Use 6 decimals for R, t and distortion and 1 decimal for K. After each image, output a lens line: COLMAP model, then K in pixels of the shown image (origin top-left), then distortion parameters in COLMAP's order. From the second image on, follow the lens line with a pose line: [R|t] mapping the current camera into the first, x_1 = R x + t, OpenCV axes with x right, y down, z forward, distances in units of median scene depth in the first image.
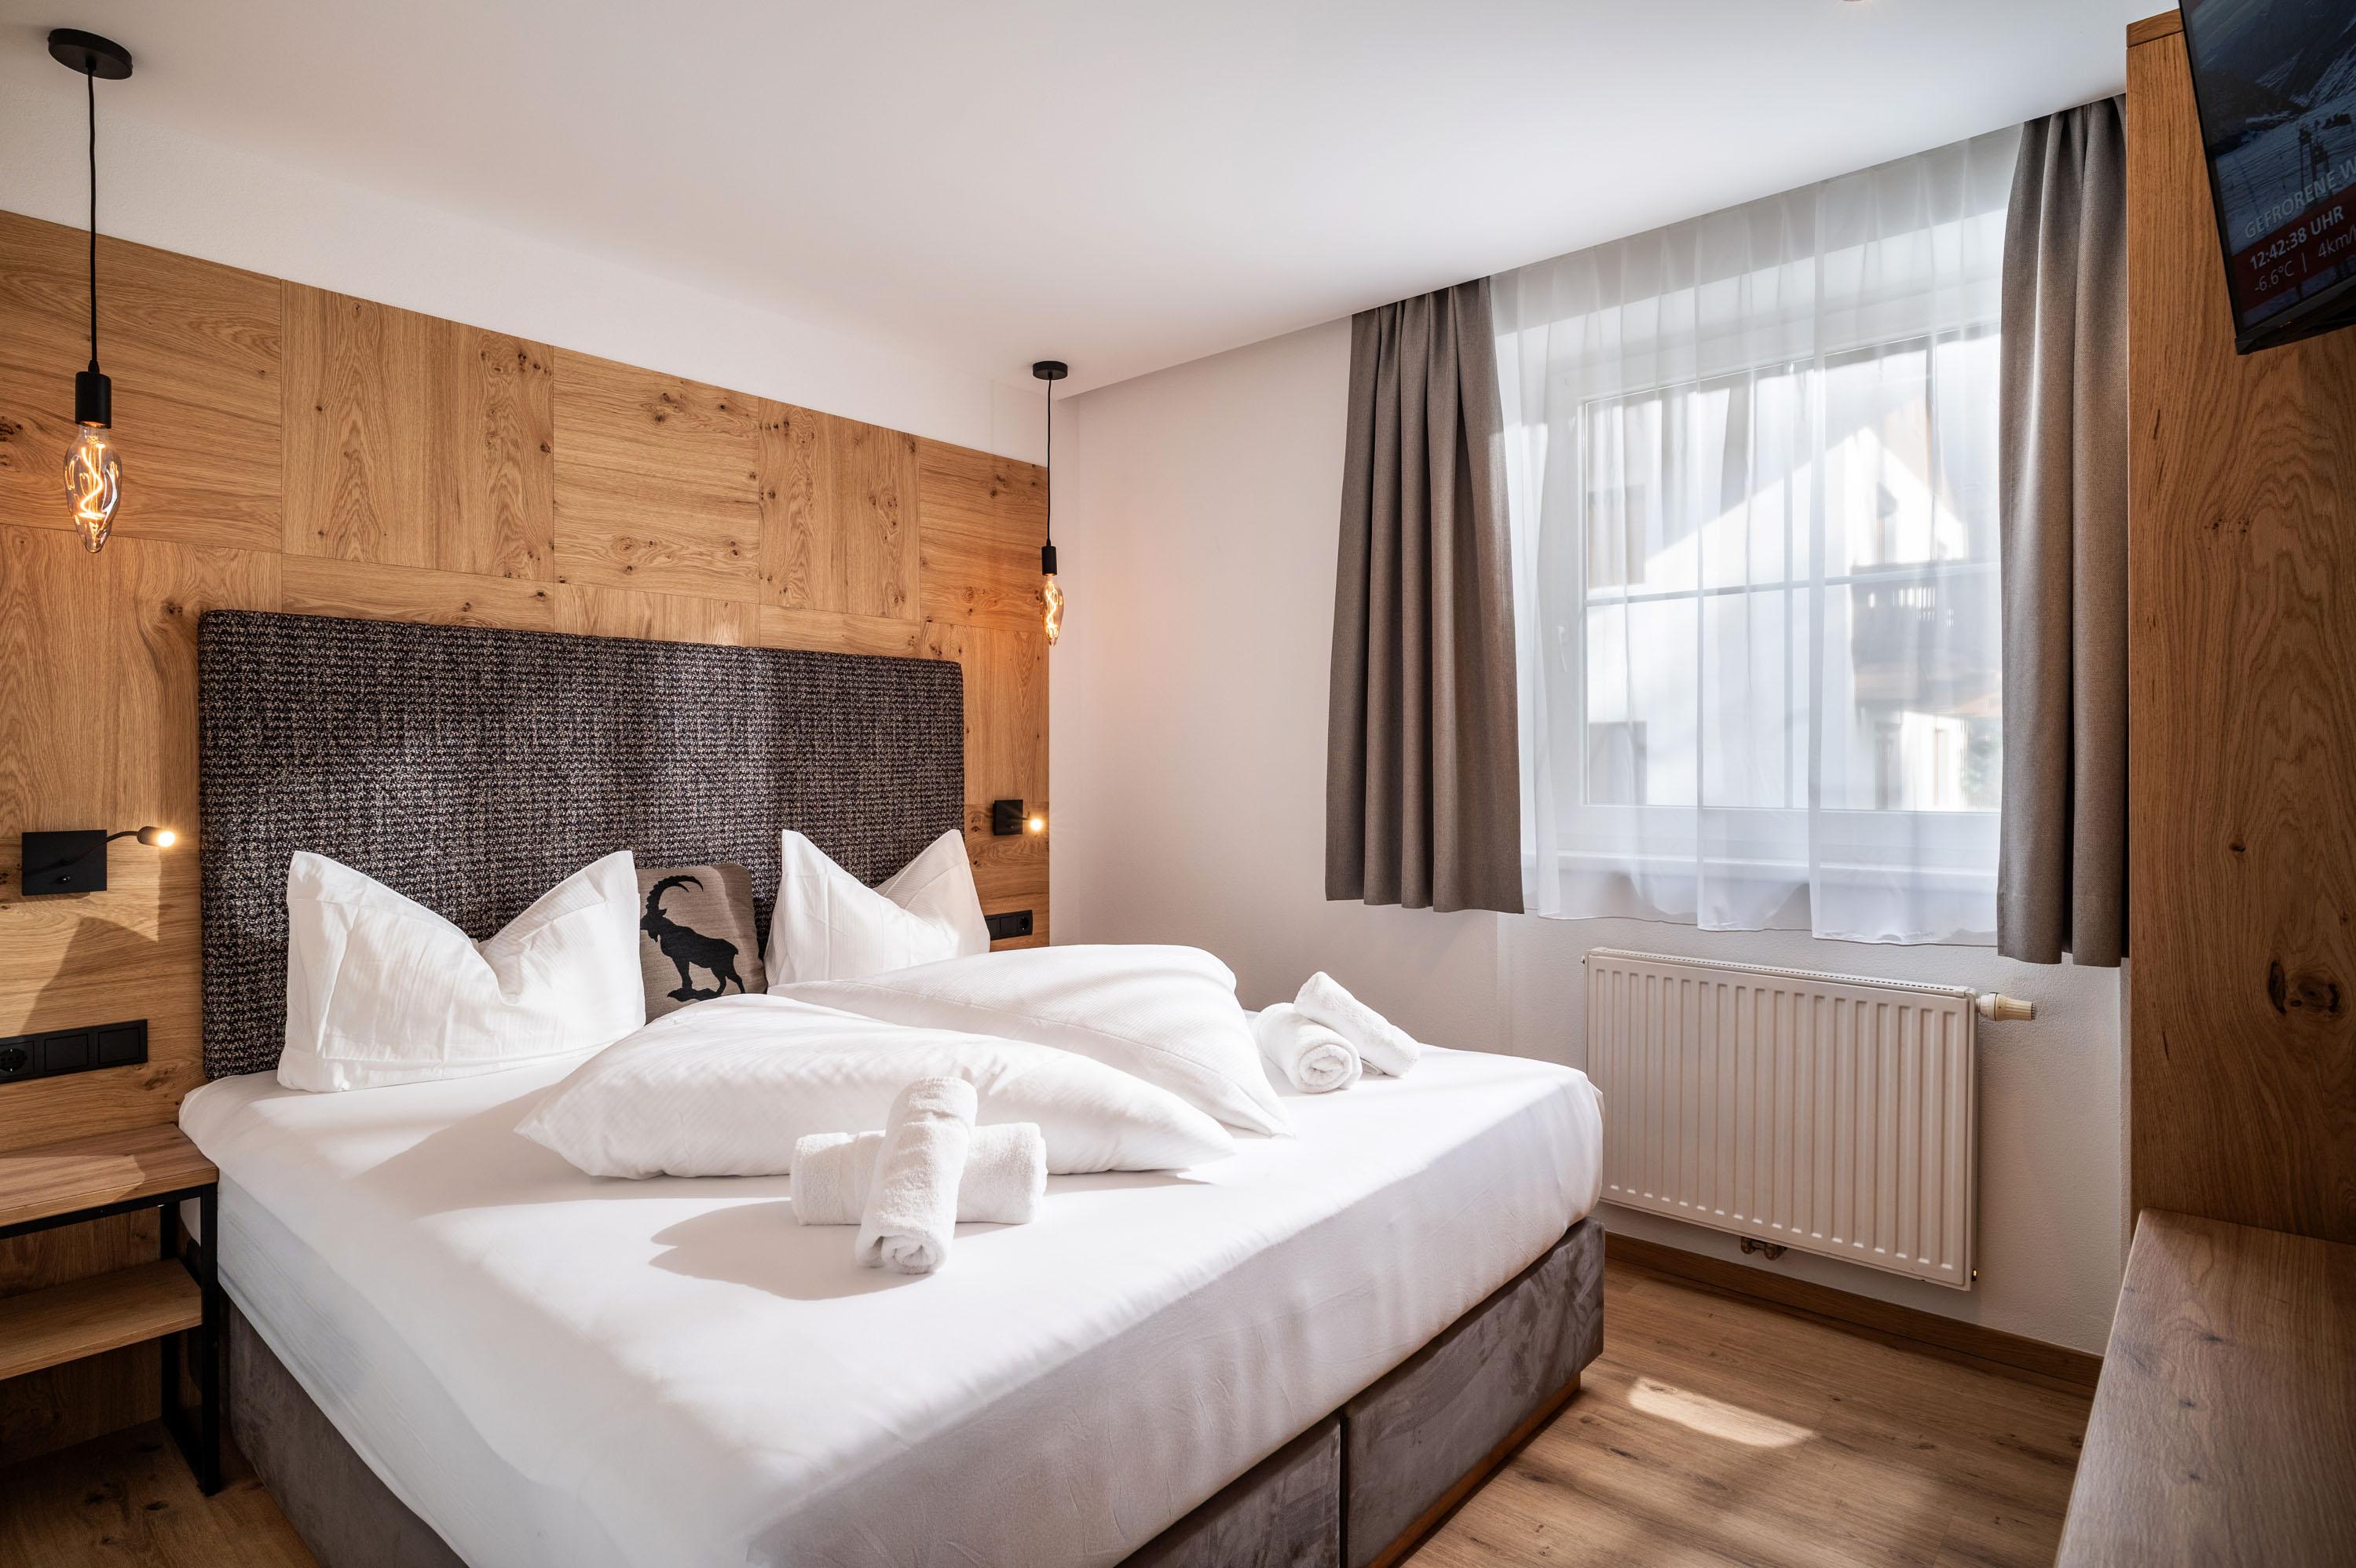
lens RADIAL K [[1217.3, 0, 1179.7], [0, 1217.3, 753.7], [0, 0, 1]] dist [-0.004160, -0.000754]
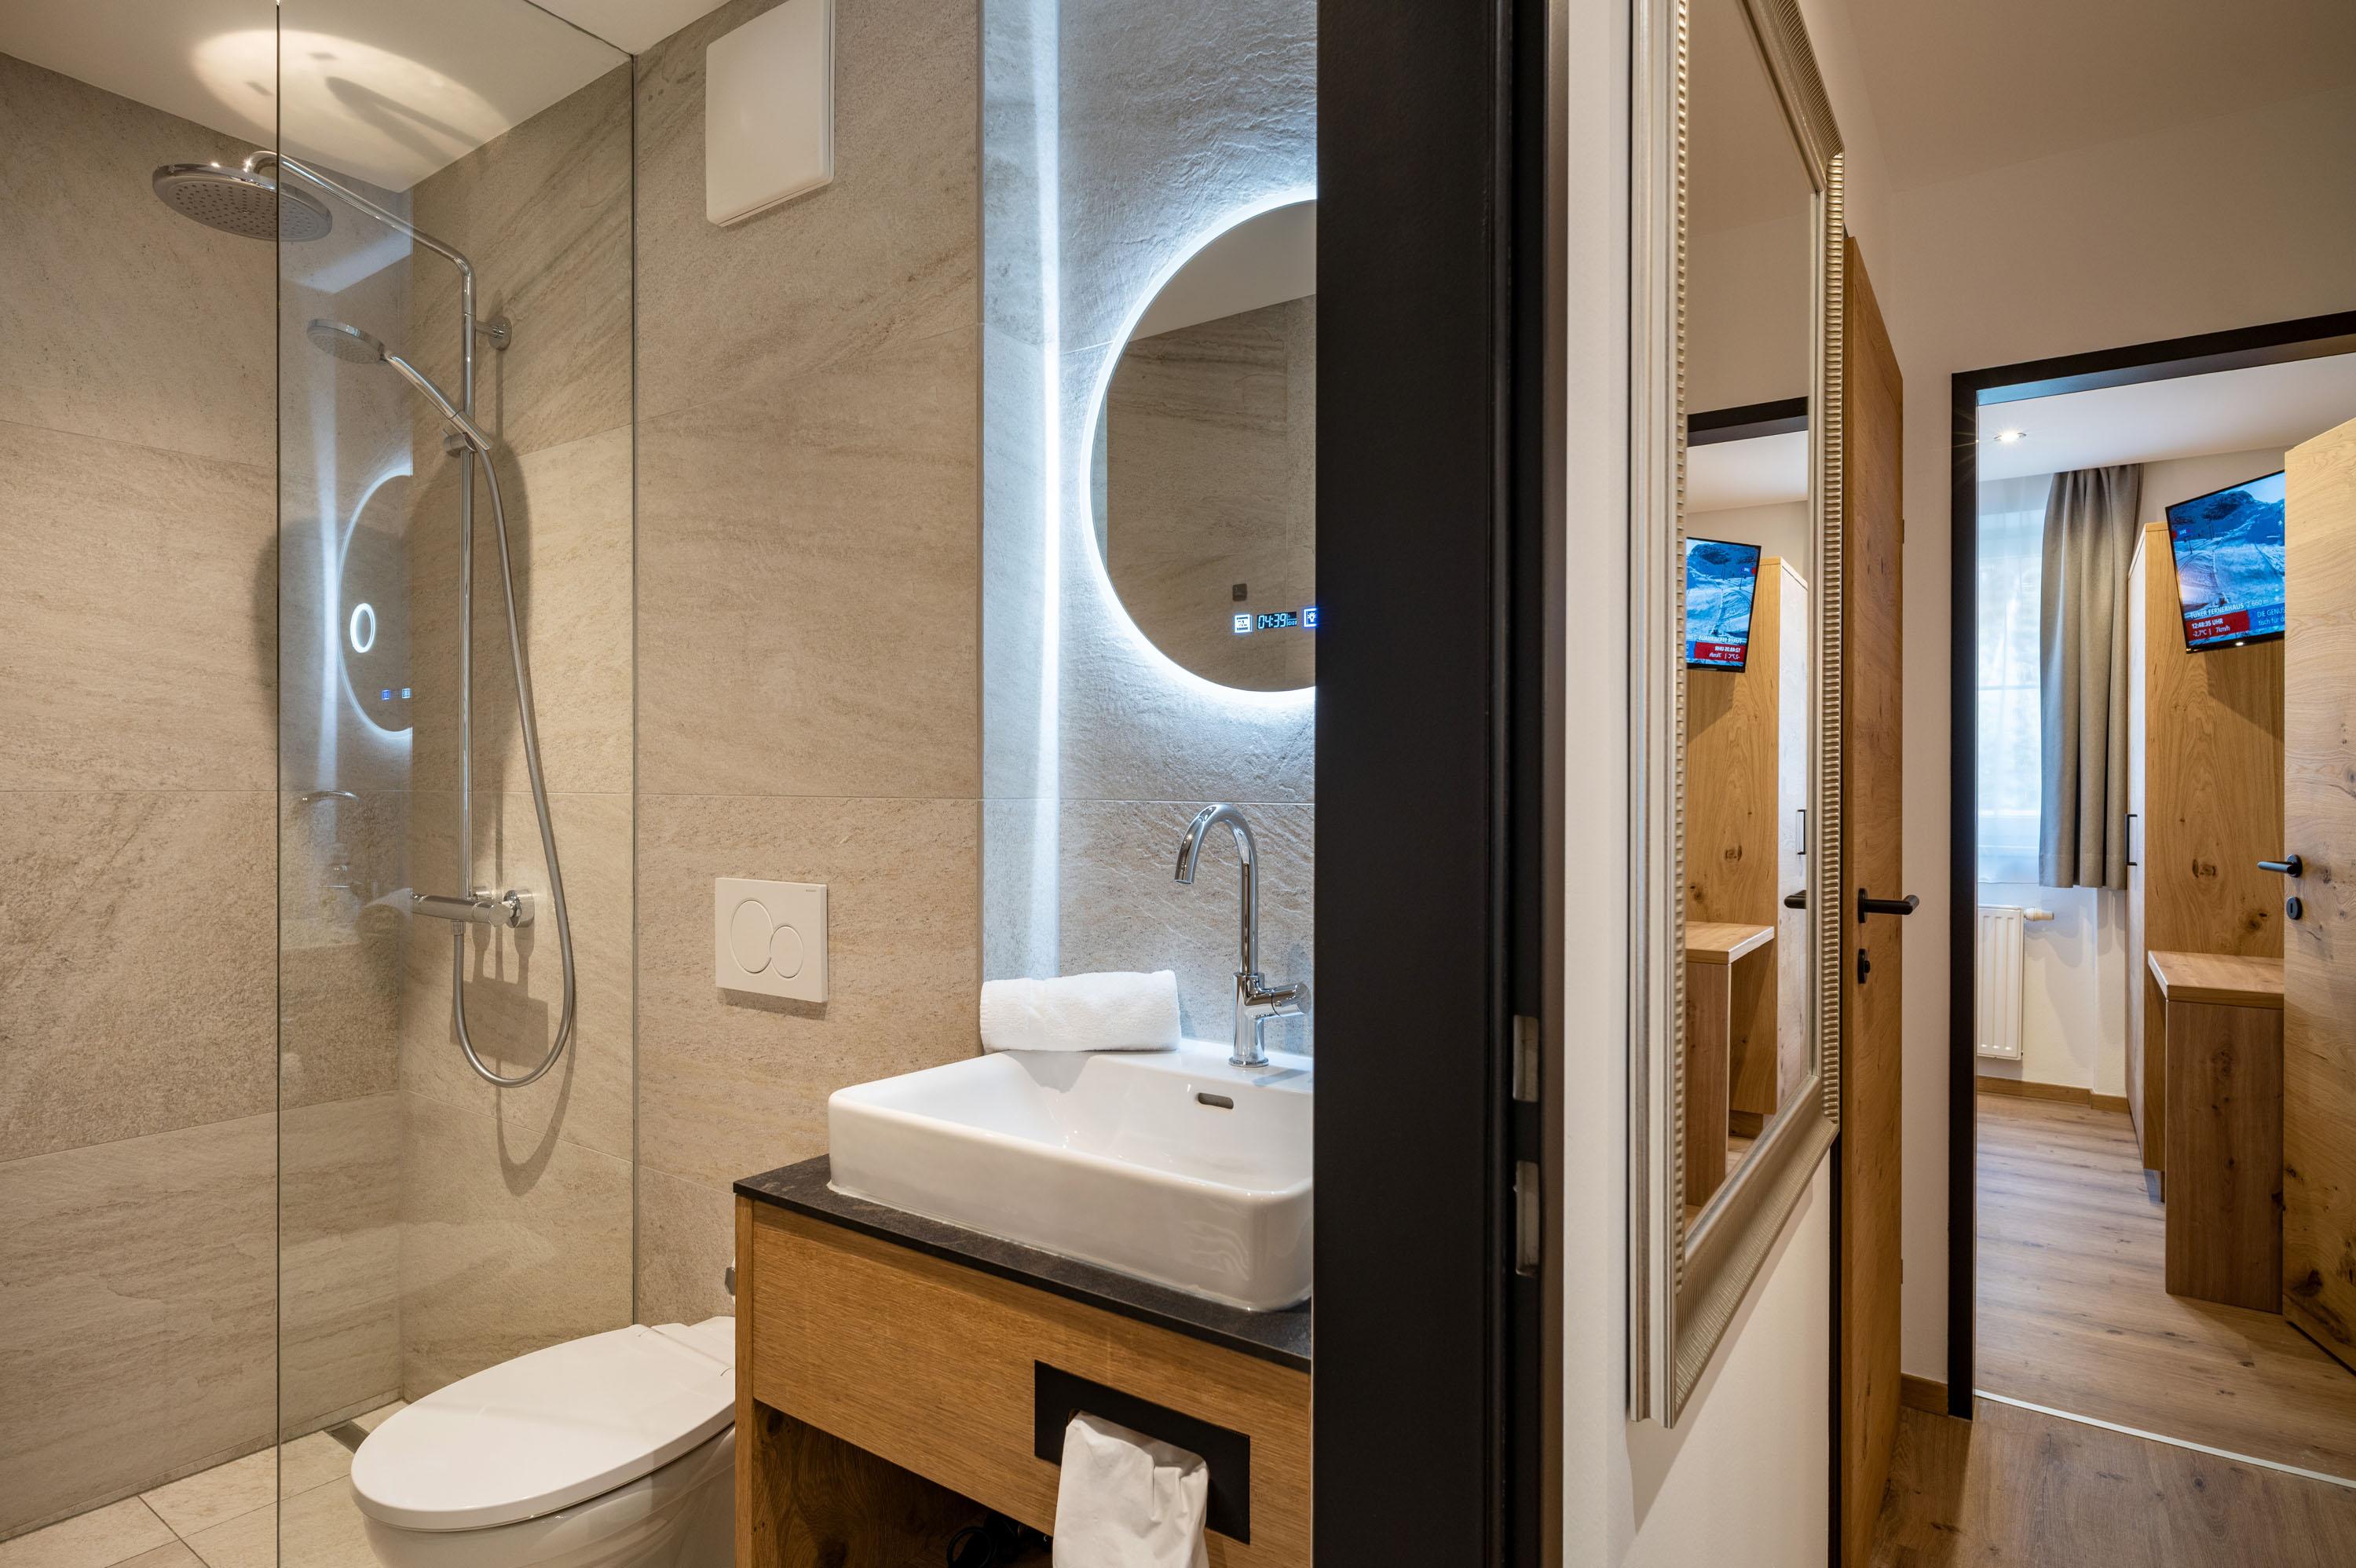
lens RADIAL K [[1245.1, 0, 1178.0], [0, 1245.1, 784.0], [0, 0, 1]] dist [-0.001838, -0.000335]
pose [[0.993958, 0.003567, 0.109706, -0.950991], [-0.003919, 0.999988, 0.002989, -0.004017], [-0.109694, -0.003401, 0.993960, -0.872239]]
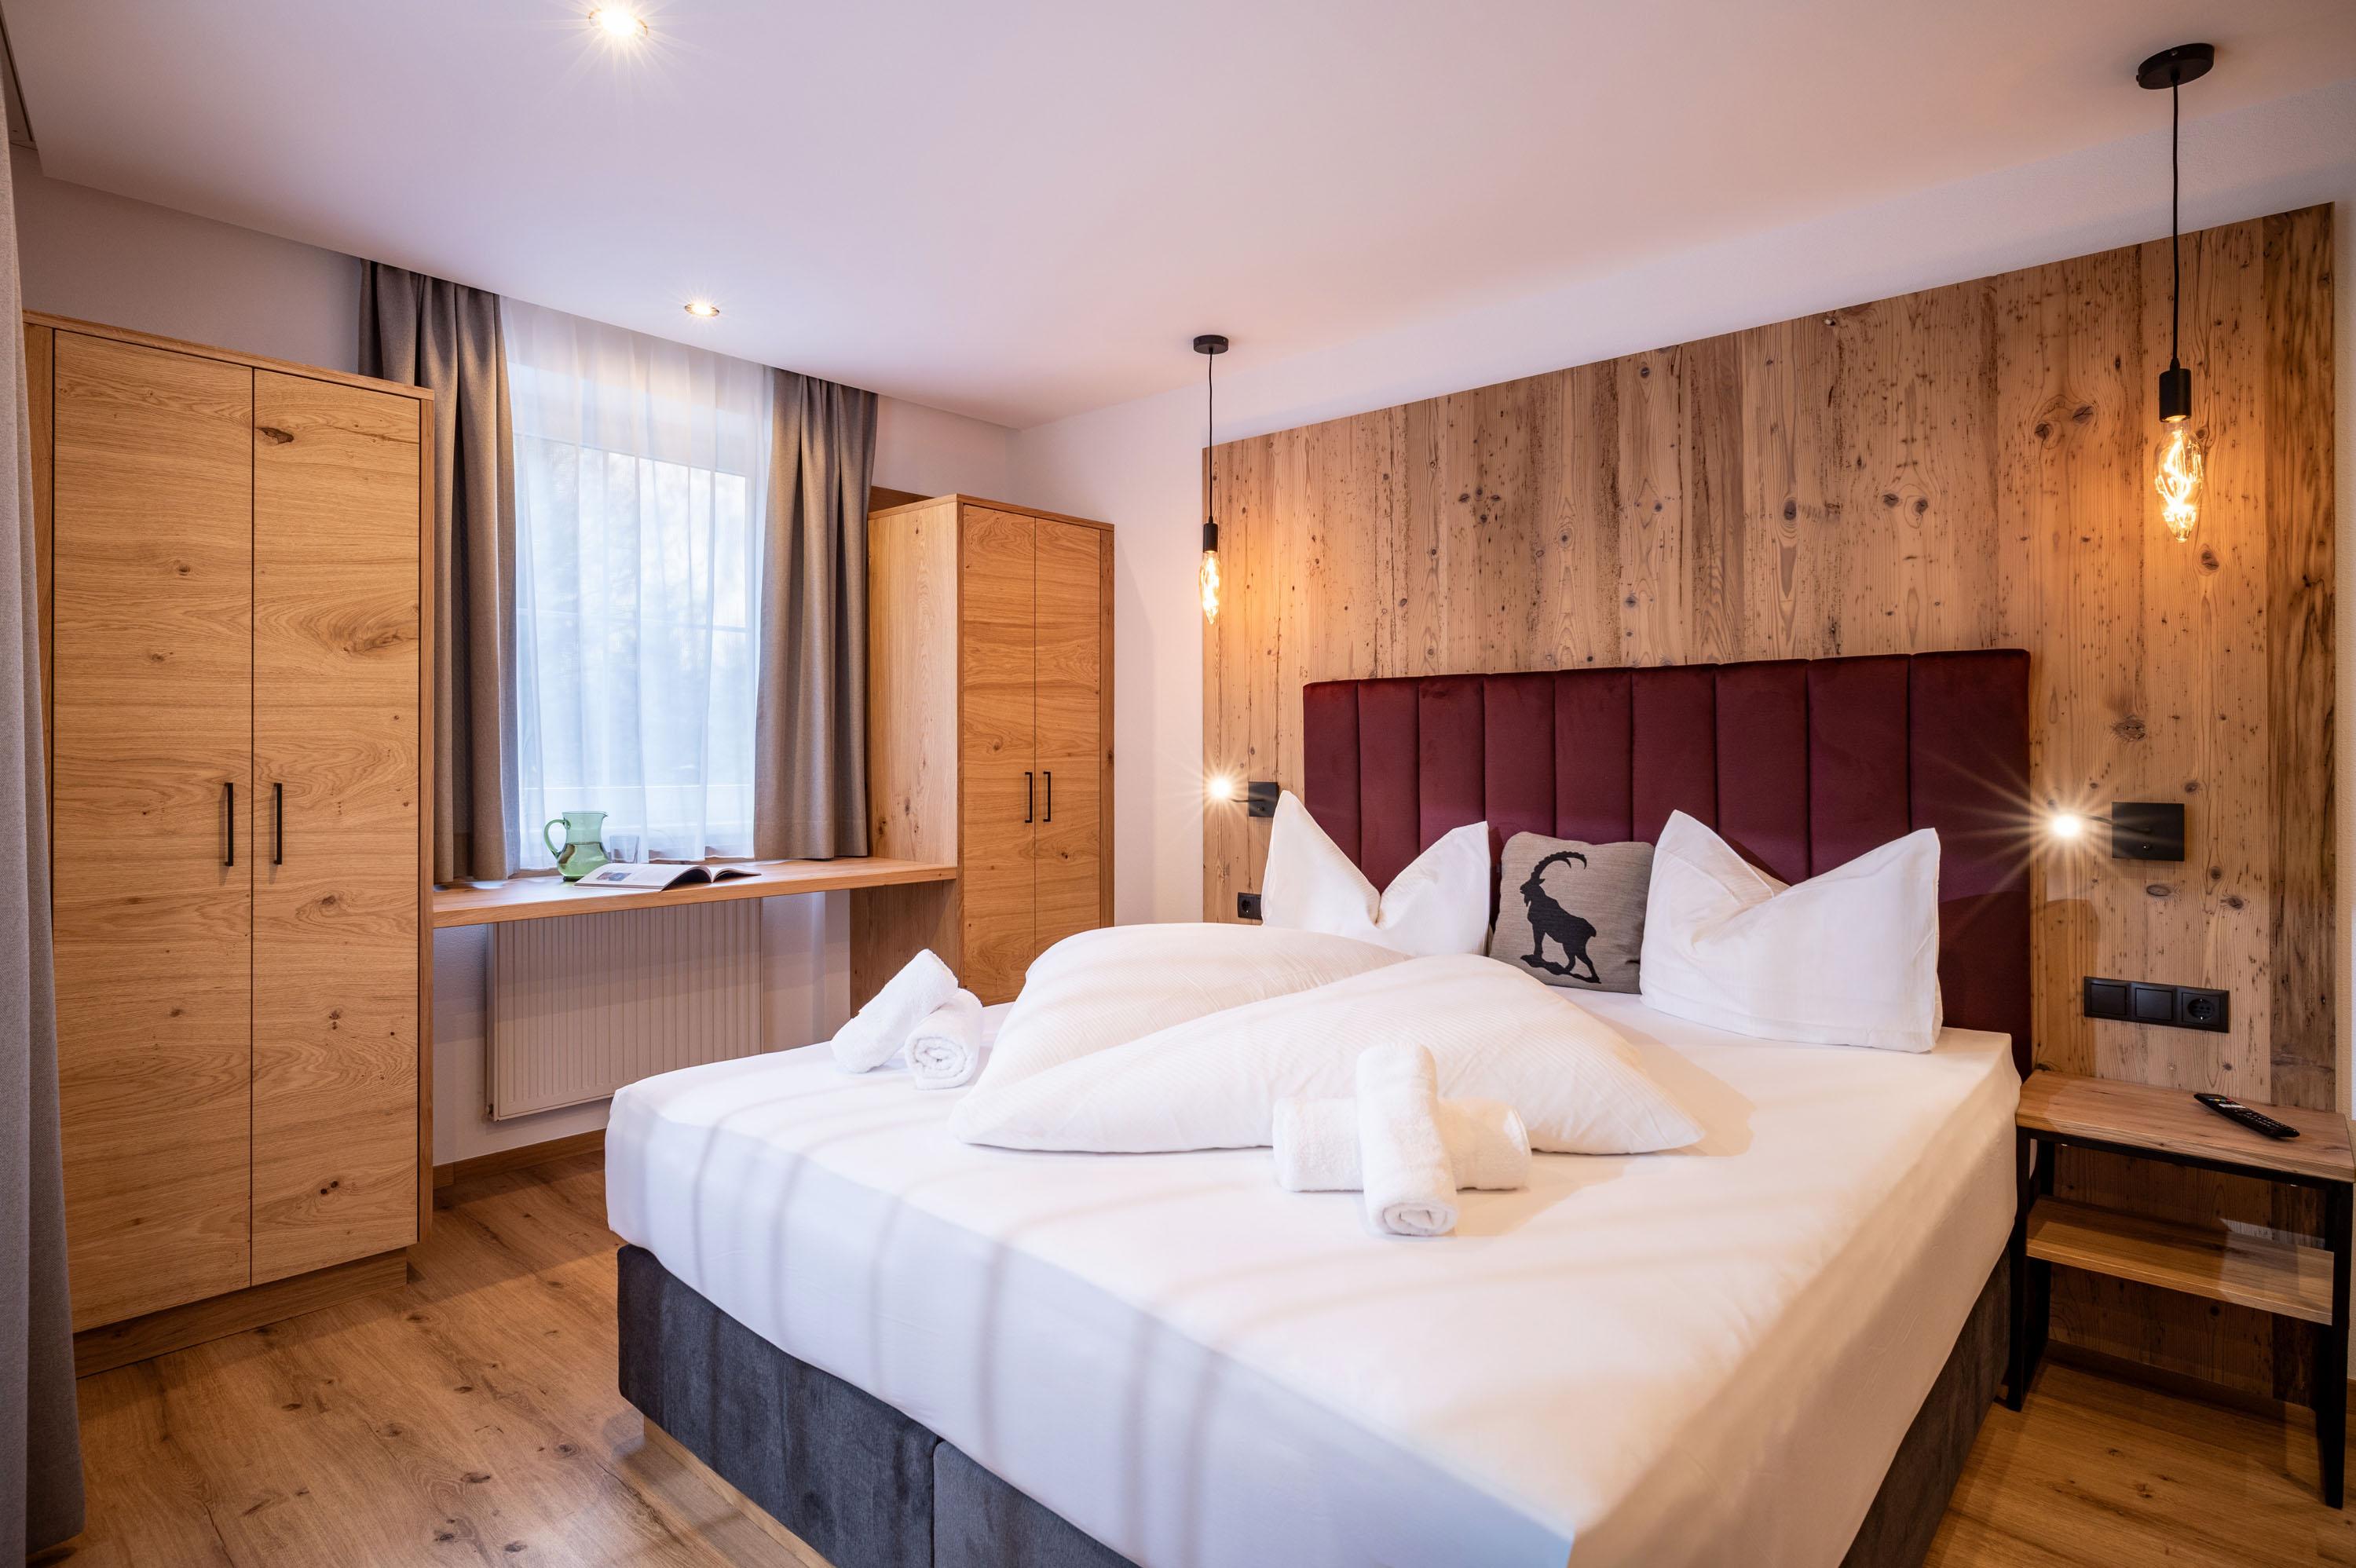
lens RADIAL K [[1197.3, 0, 1180.3], [0, 1197.3, 727.5], [0, 0, 1]] dist [-0.000314, -0.000016]
pose [[-0.009818, -0.000740, -0.999952, 1.235935], [-0.005942, 0.999982, -0.000682, -0.006946], [0.999934, 0.005935, -0.009823, 1.348631]]
